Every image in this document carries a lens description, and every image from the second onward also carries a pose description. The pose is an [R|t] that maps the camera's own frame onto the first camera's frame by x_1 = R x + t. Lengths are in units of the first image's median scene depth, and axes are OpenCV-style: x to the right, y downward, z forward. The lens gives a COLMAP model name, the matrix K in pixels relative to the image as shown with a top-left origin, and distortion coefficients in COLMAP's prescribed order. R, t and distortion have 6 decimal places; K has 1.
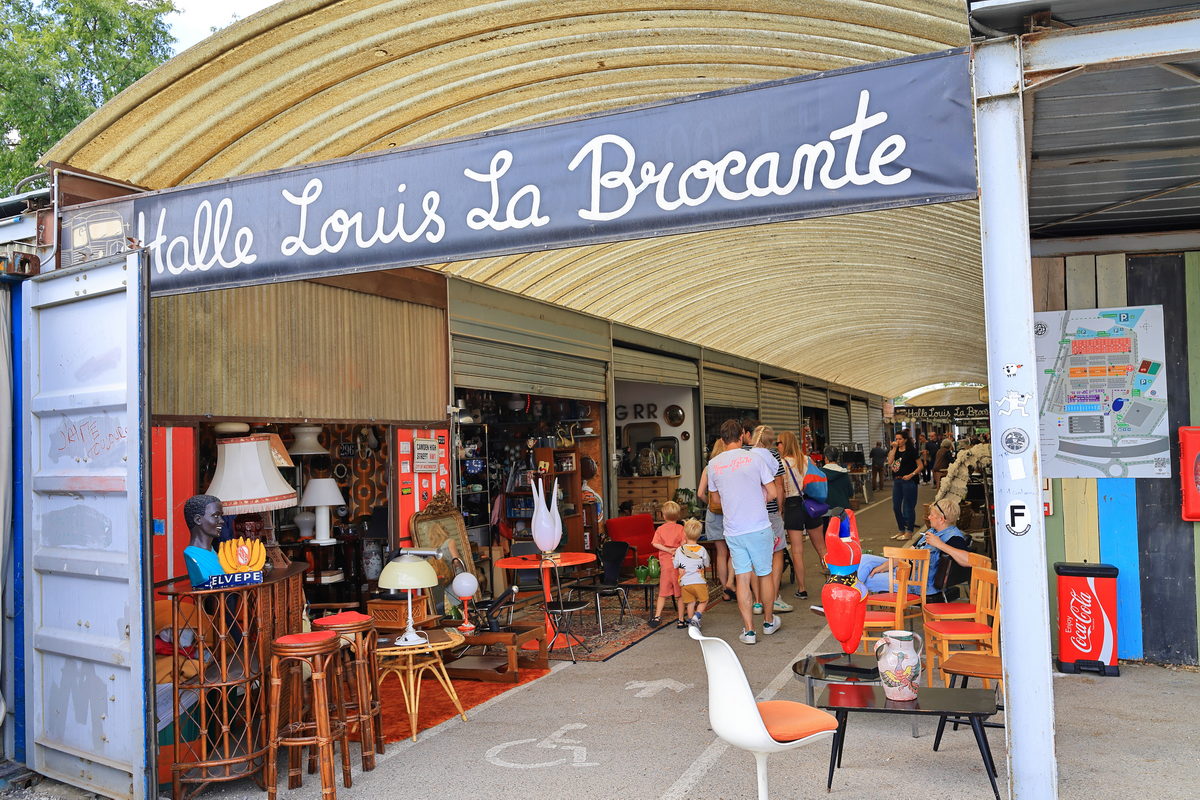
lens RADIAL K [[972.4, 0, 600.0], [0, 972.4, 401.3], [0, 0, 1]] dist [-0.010191, 0.010878]
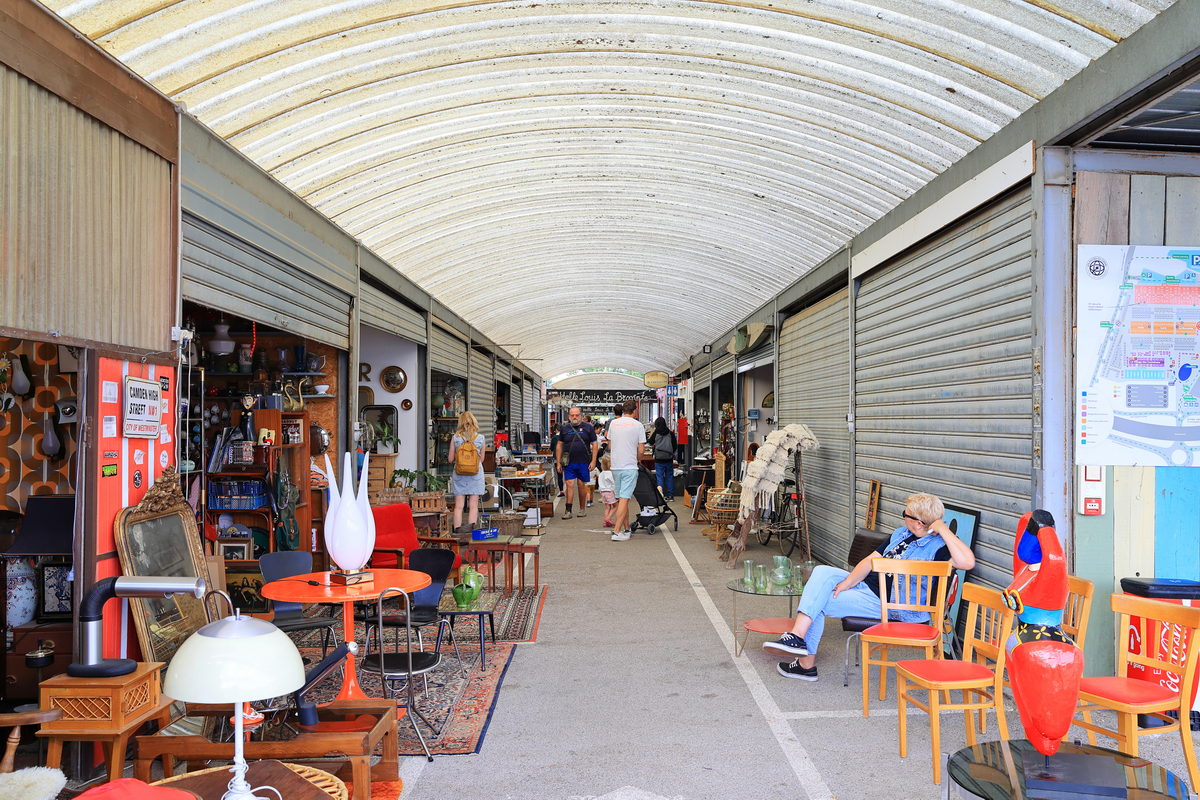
lens RADIAL K [[972.4, 0, 600.9], [0, 972.4, 404.0], [0, 0, 1]] dist [-0.010191, 0.010878]
pose [[0.919241, 0.040063, 0.391651, -0.142018], [-0.048662, 0.998743, 0.012051, 0.030507], [-0.390676, -0.030136, 0.920035, 0.339208]]
